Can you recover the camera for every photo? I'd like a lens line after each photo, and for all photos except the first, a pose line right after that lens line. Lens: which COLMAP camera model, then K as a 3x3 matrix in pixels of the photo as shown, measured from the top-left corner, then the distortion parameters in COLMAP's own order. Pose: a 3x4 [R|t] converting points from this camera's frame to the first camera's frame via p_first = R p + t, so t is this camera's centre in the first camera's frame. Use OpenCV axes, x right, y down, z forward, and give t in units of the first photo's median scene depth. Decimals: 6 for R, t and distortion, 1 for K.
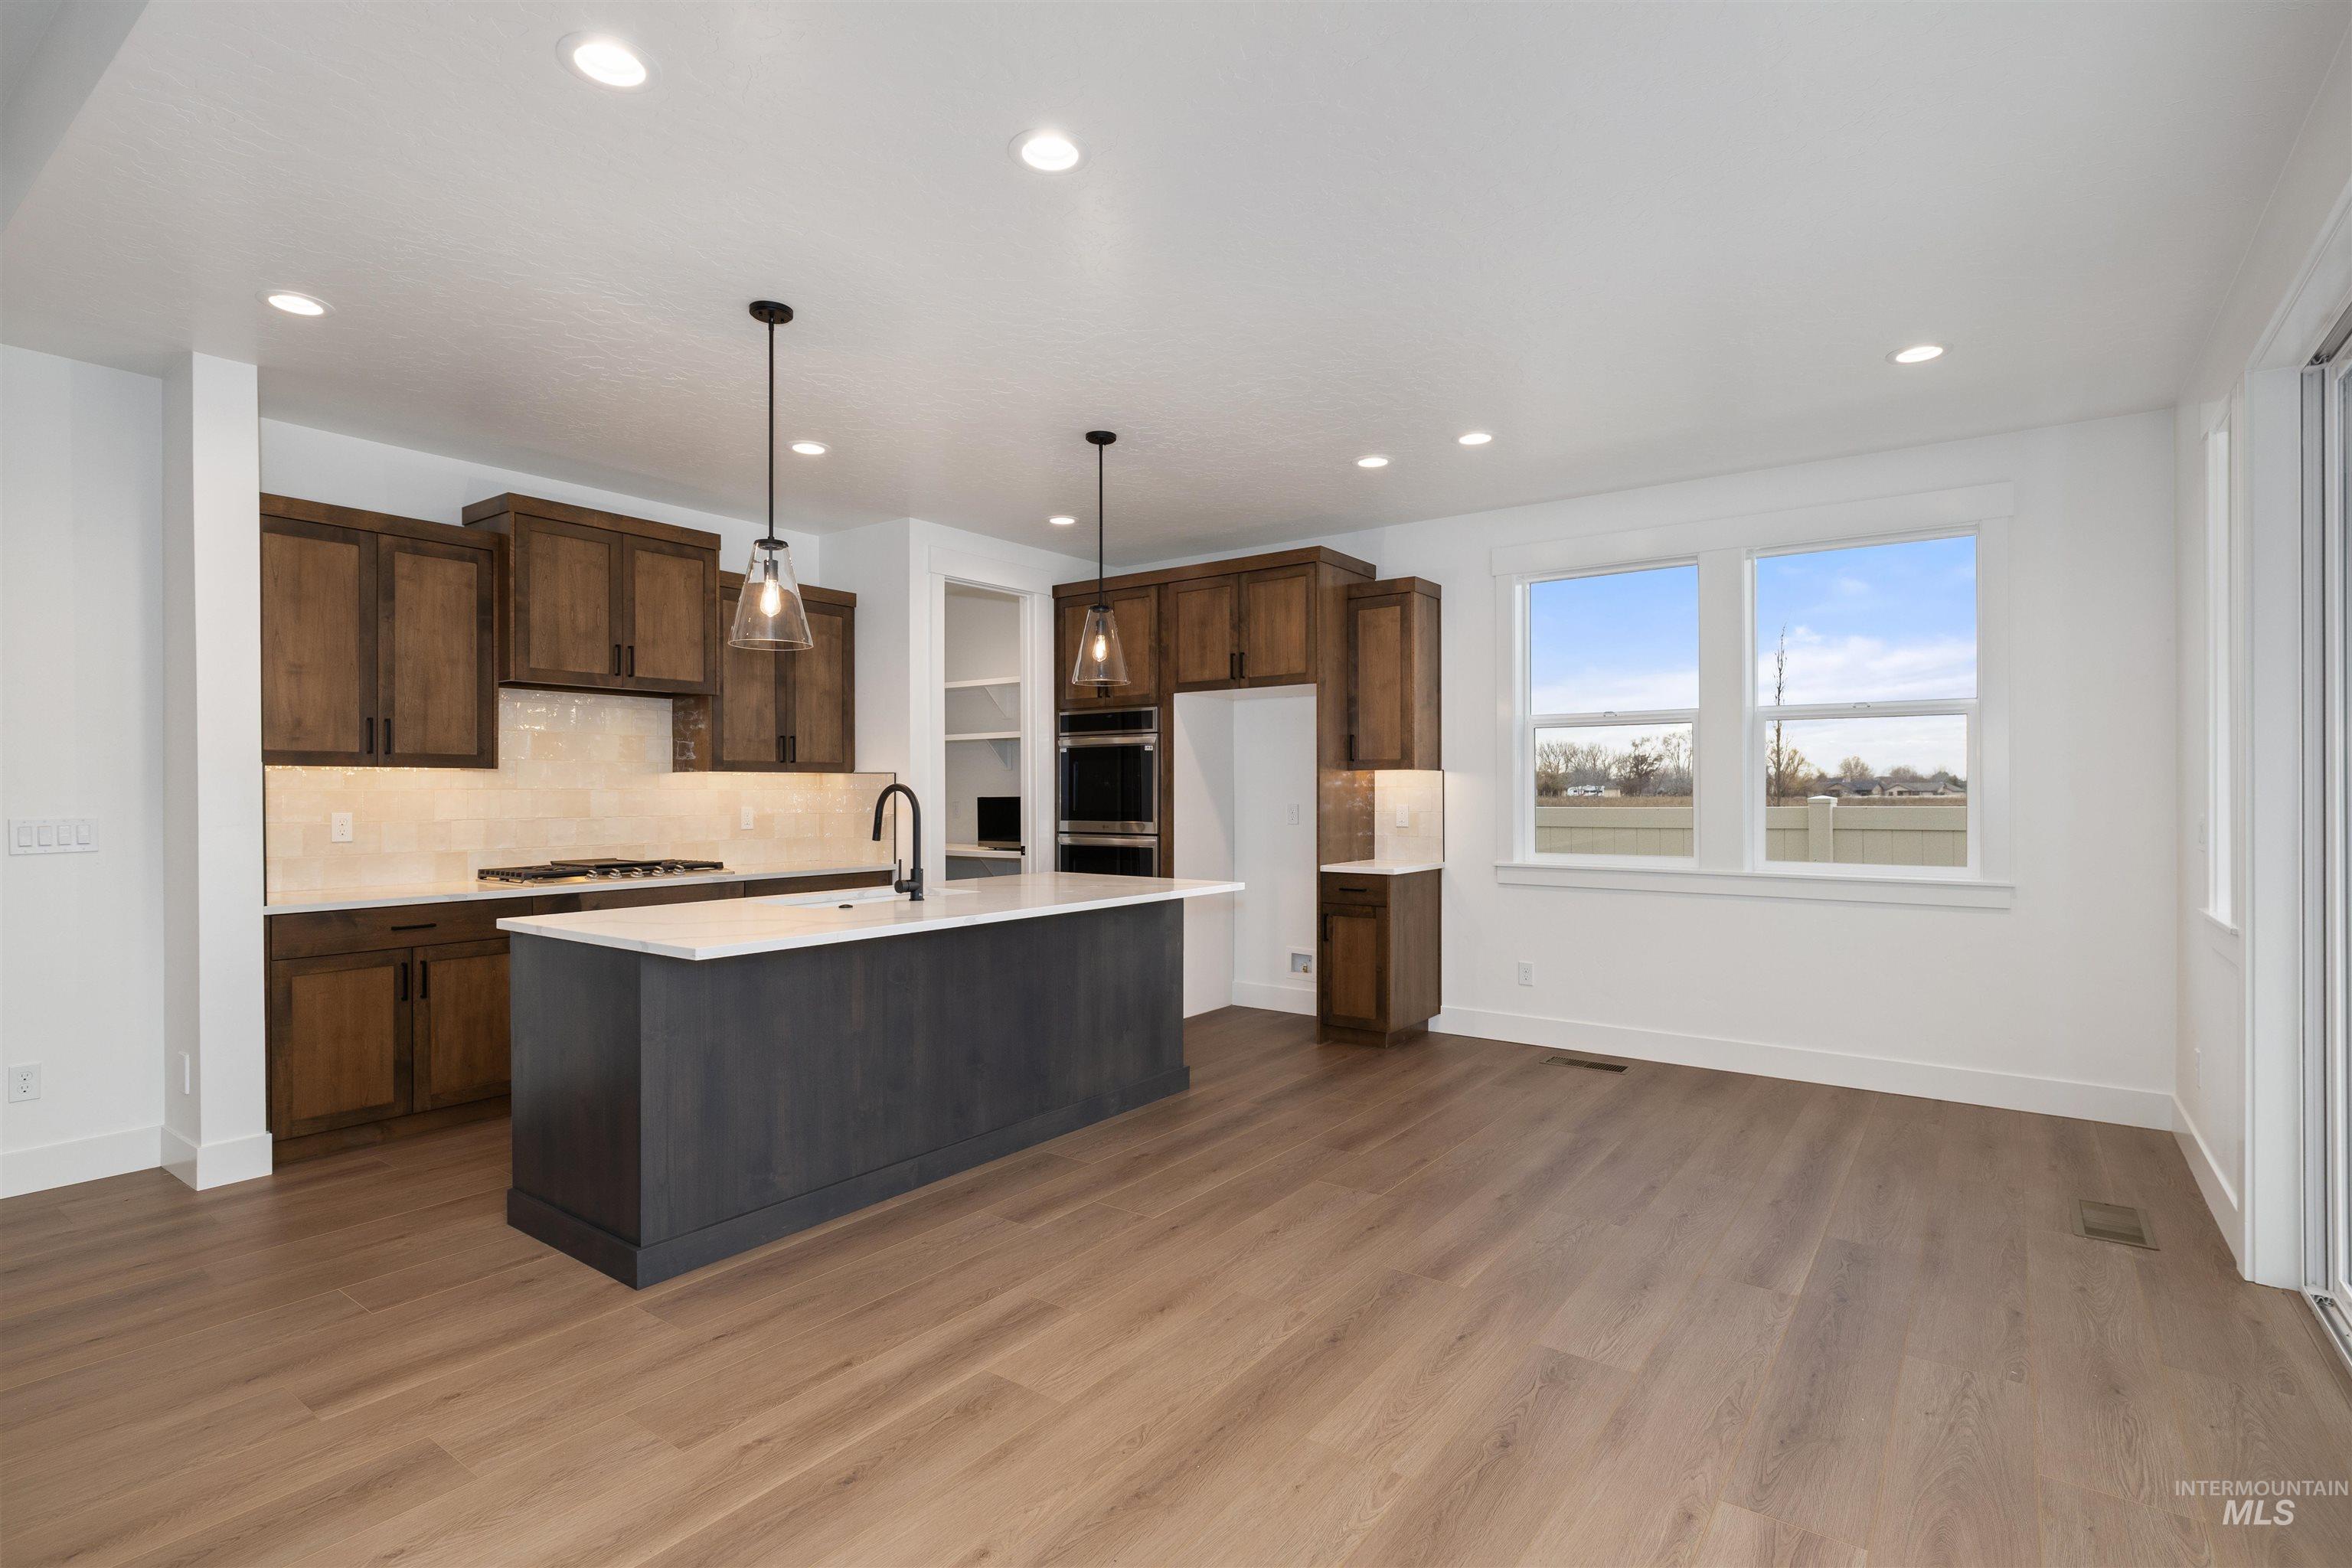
lens RADIAL K [[1119.4, 0, 1172.9], [0, 1119.4, 792.4], [0, 0, 1]] dist [-0.005222, -0.000226]
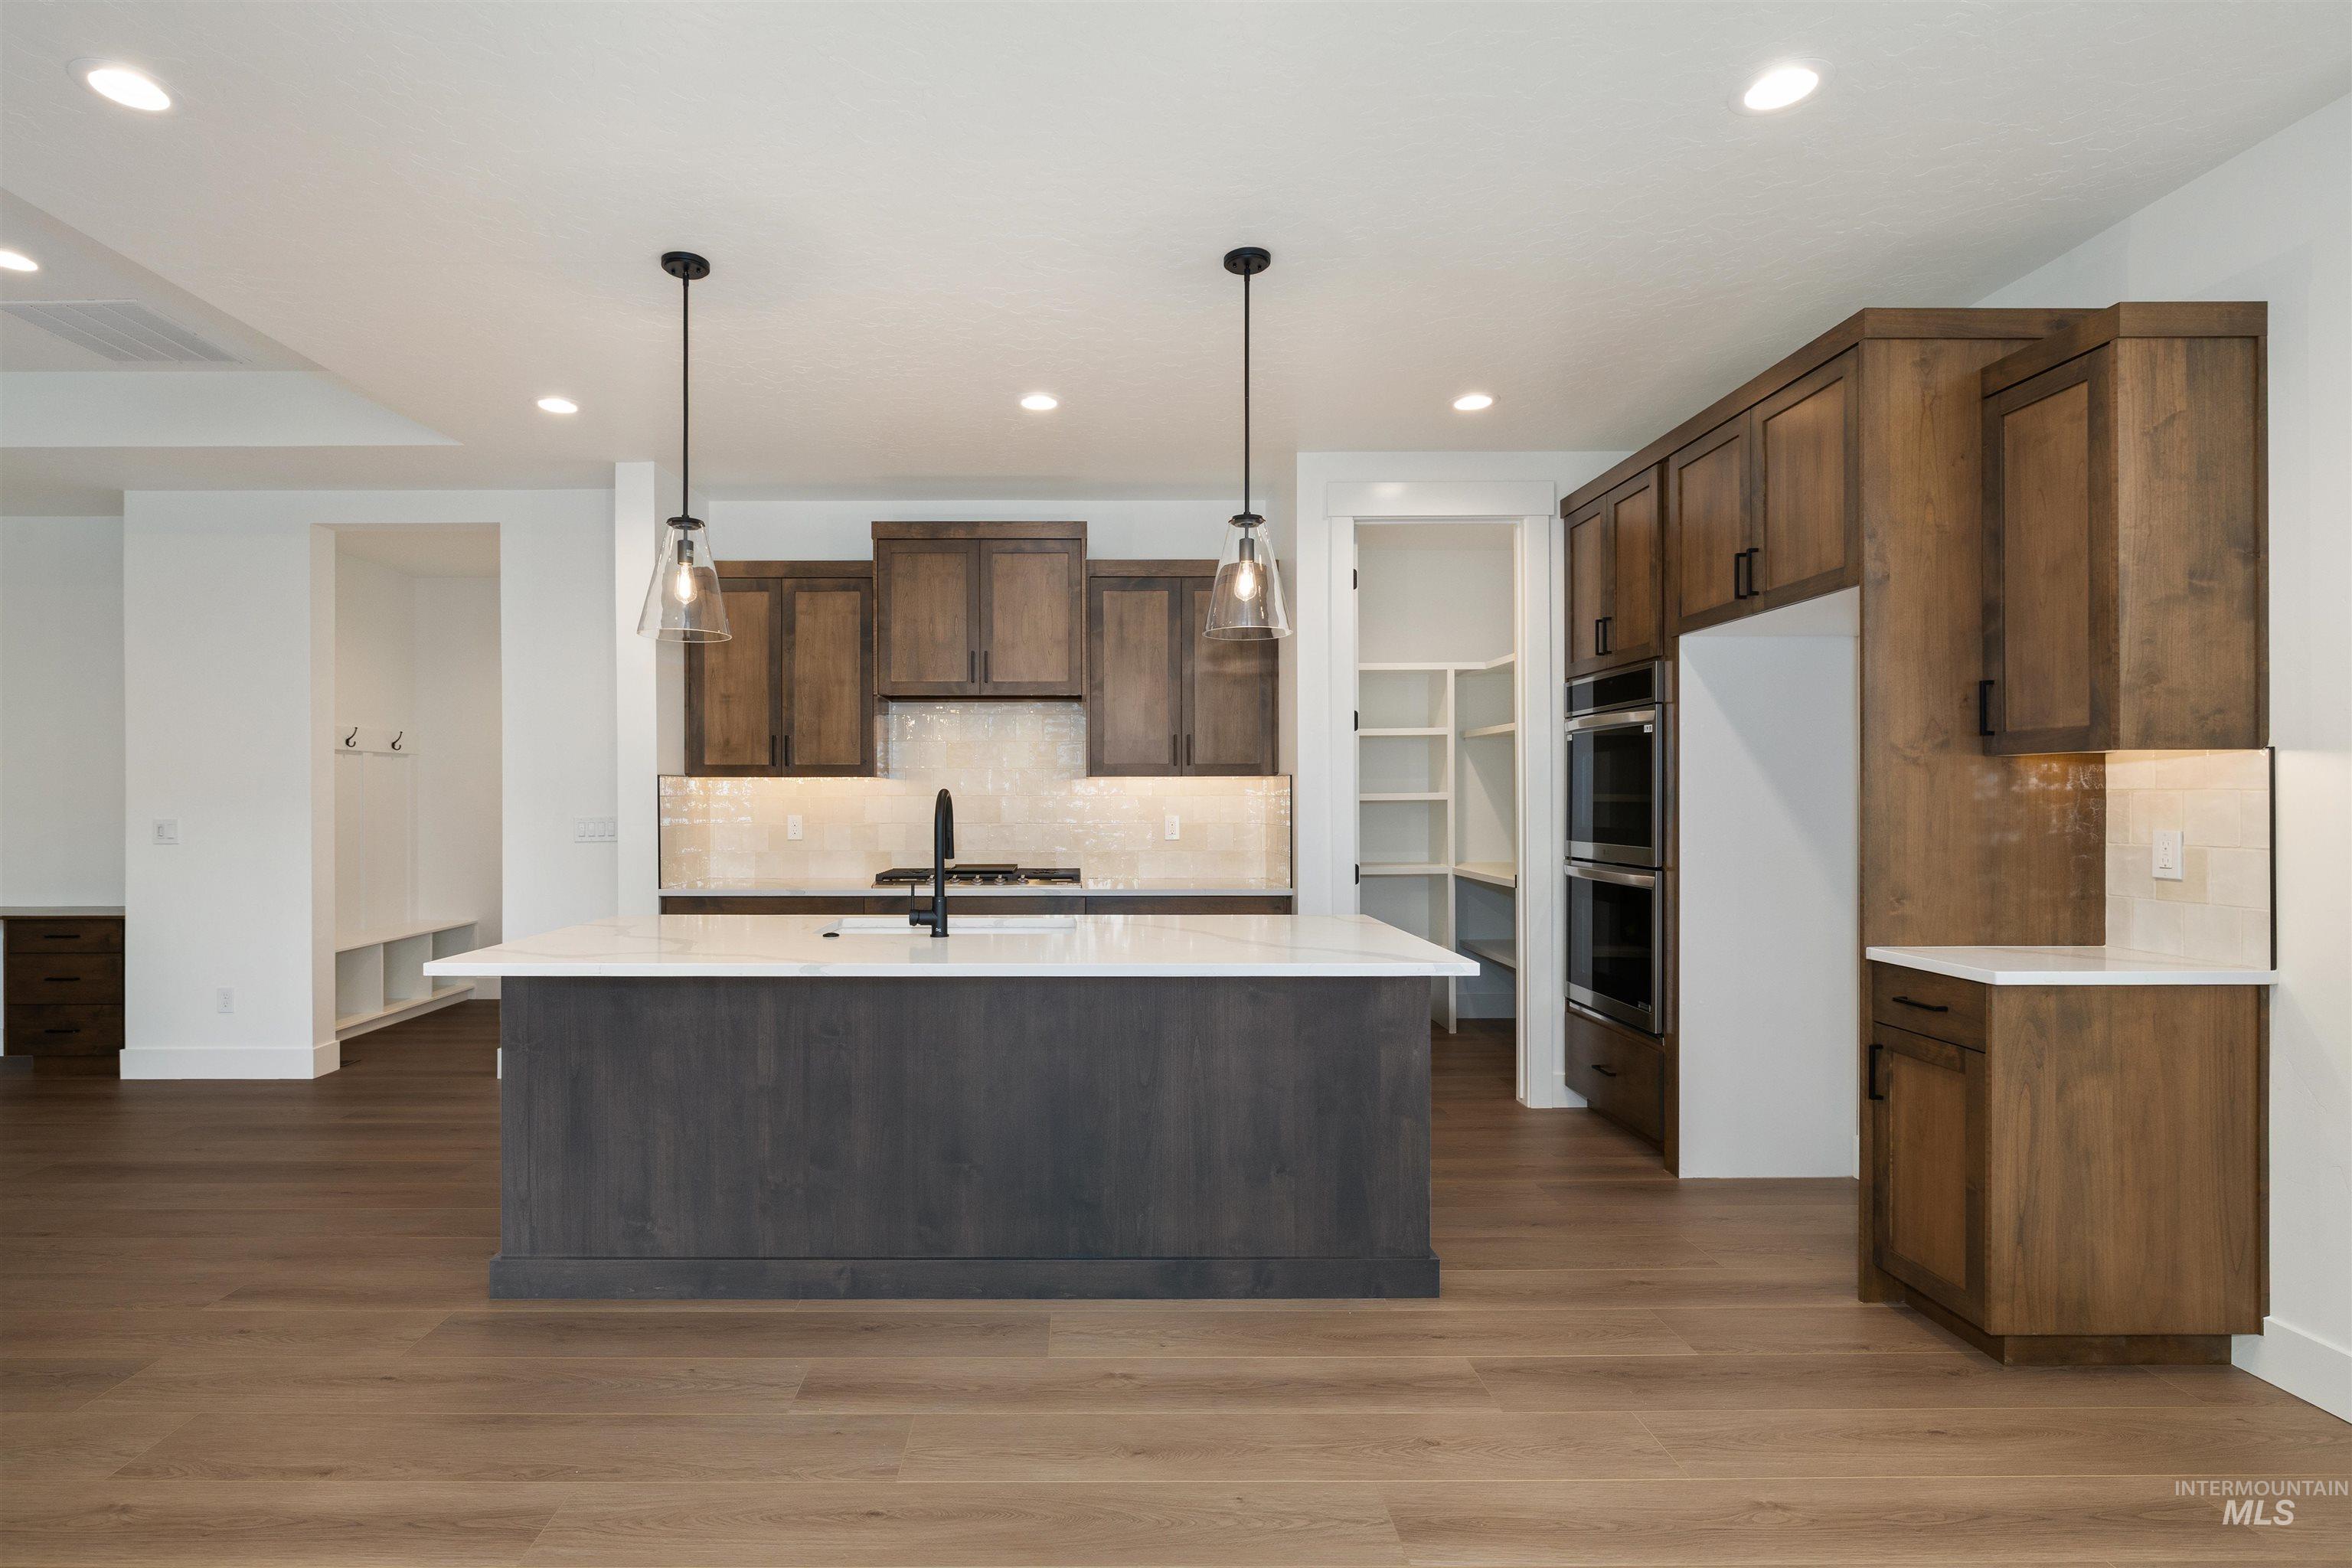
lens RADIAL K [[1119.4, 0, 1092.0], [0, 1119.4, 797.3], [0, 0, 1]] dist [-0.005222, -0.000226]
pose [[0.597113, 0.000408, -0.802157, 0.348052], [-0.001011, 0.999999, -0.000244, -0.001243], [0.802157, 0.000956, 0.597113, 0.453624]]
